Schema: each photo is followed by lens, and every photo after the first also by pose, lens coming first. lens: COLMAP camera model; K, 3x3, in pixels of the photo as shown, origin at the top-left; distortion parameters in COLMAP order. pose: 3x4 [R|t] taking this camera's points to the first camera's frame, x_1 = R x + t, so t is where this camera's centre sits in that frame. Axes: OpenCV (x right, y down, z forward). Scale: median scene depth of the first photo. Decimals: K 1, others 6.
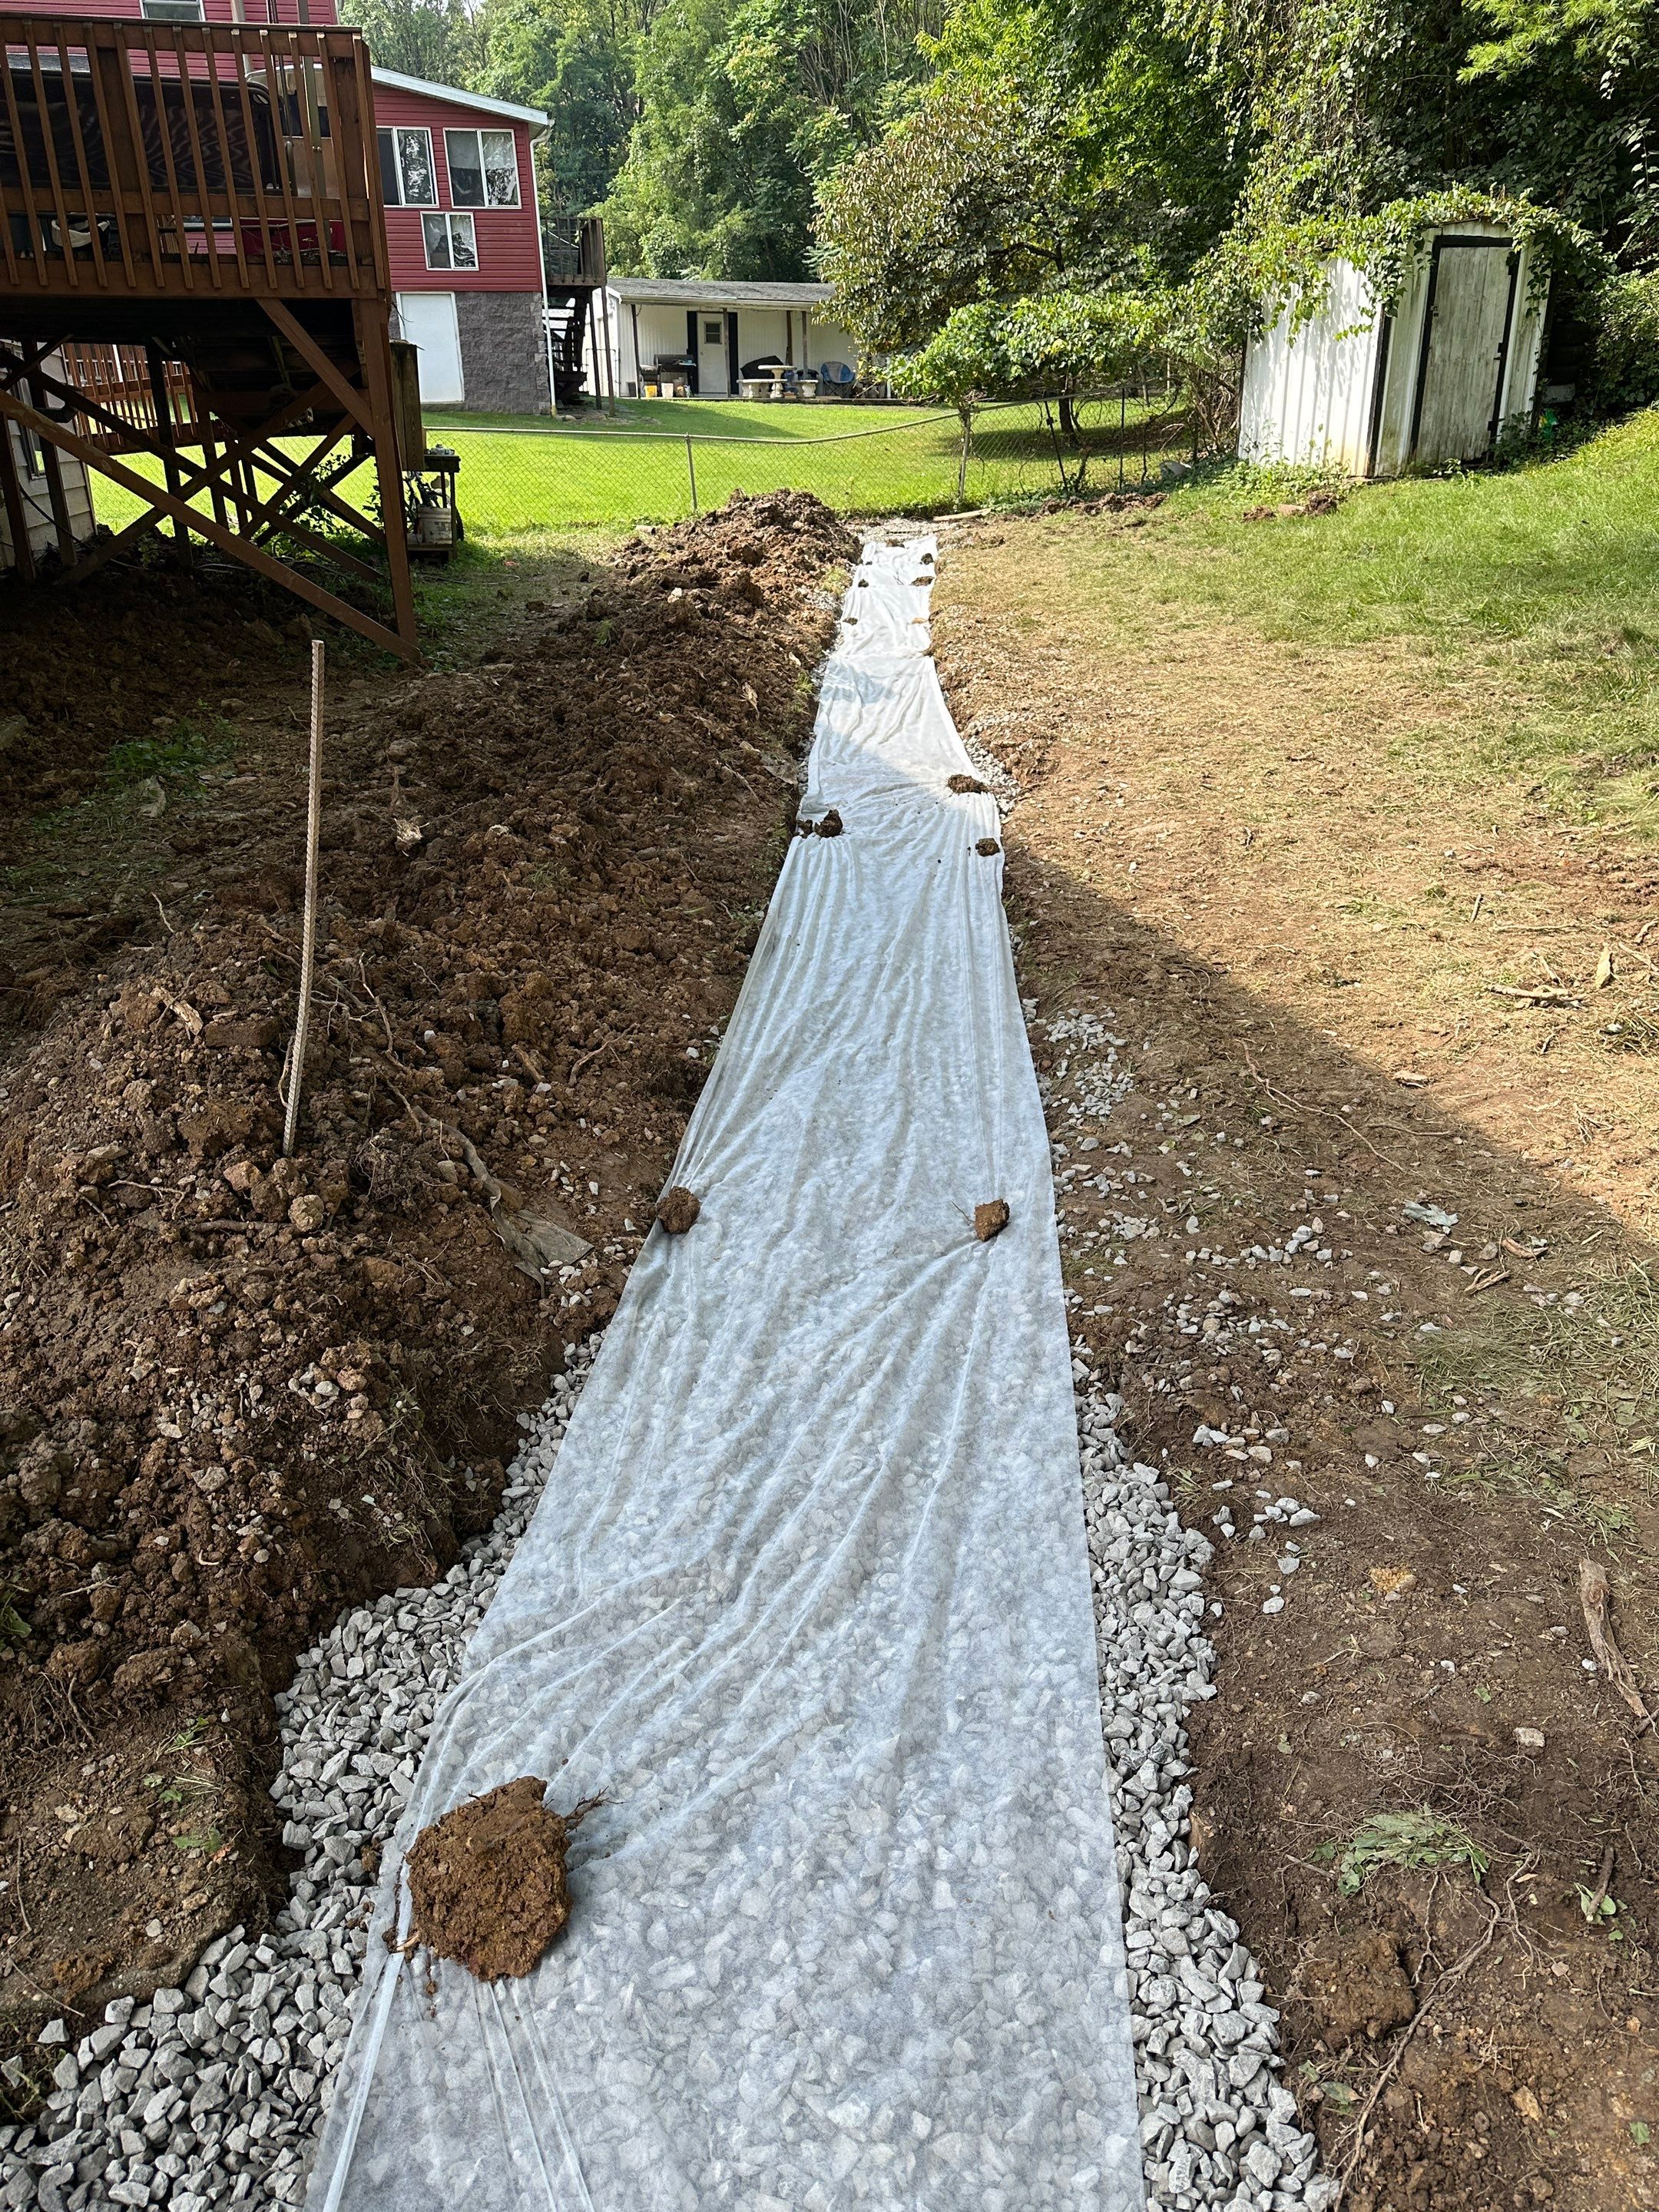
lens RADIAL K [[1522.5, 0, 832.3], [0, 1522.5, 1107.1], [0, 0, 1]] dist [-0.016482, -0.004816]
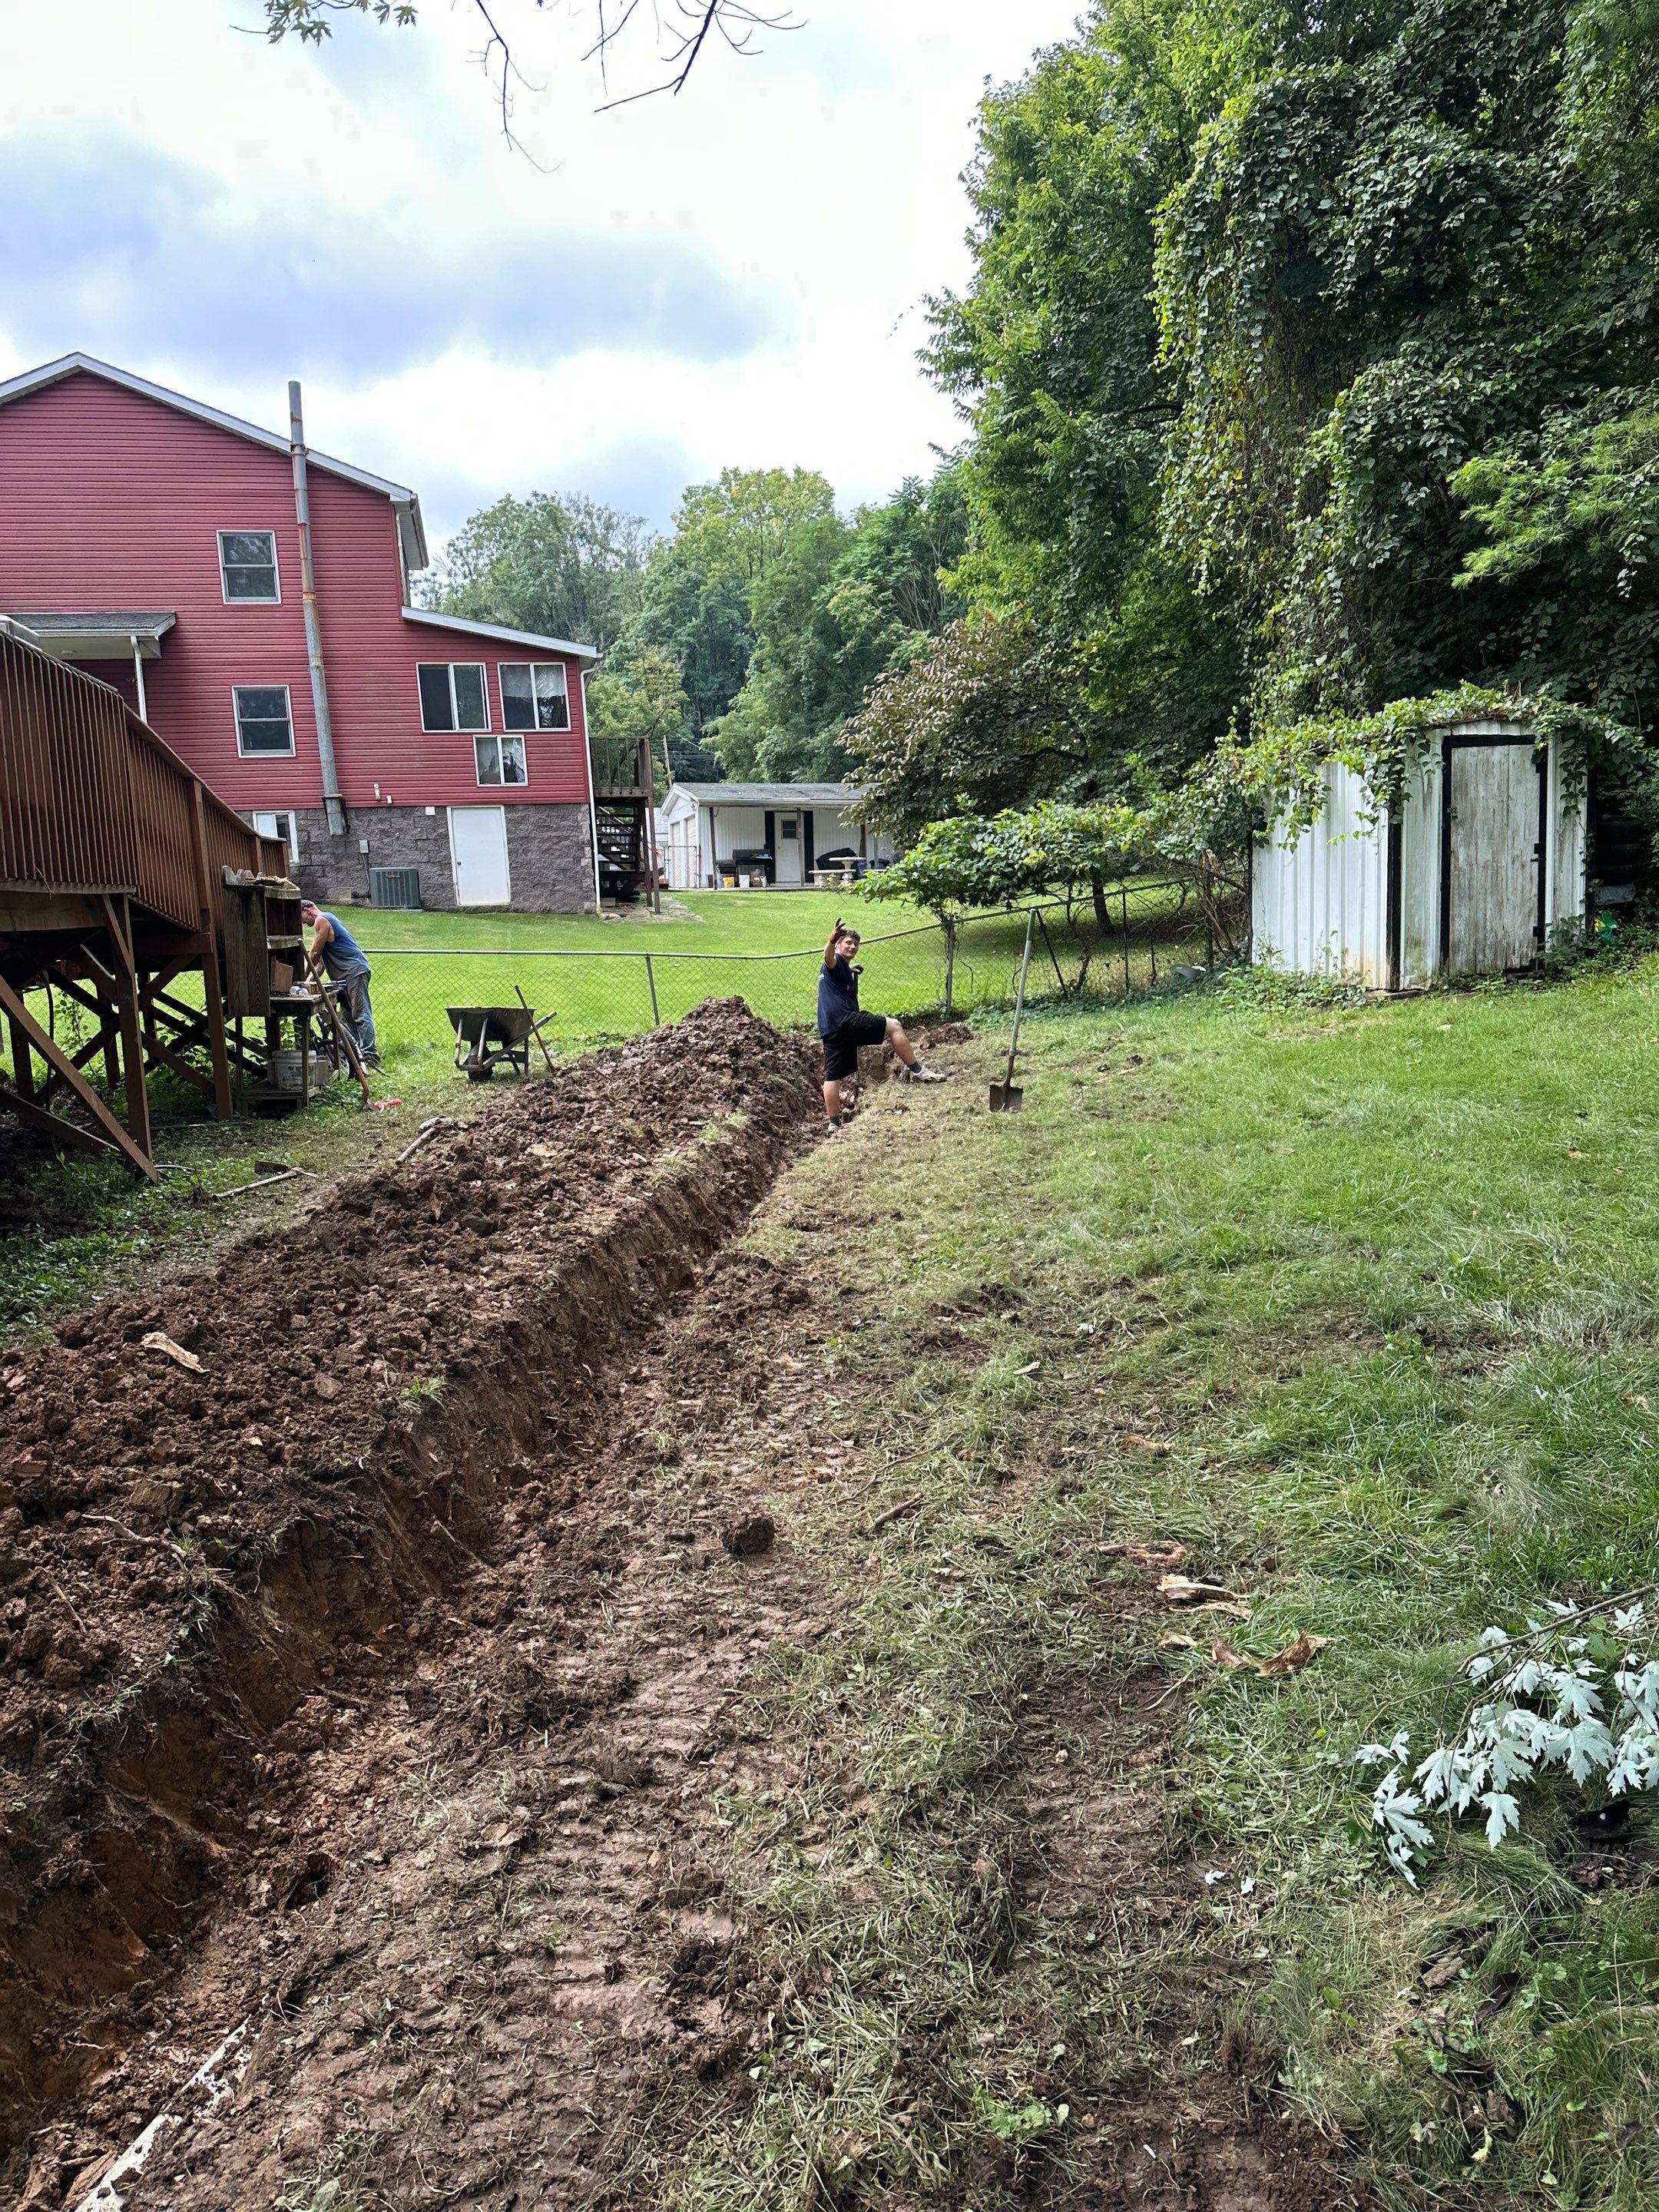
lens RADIAL K [[1522.5, 0, 806.8], [0, 1522.5, 1108.3], [0, 0, 1]] dist [-0.016482, -0.004816]
pose [[0.994181, -0.003901, -0.107652, 0.102877], [-0.026241, 0.960470, -0.277144, -0.092389], [0.104477, 0.278356, 0.954779, 0.141711]]
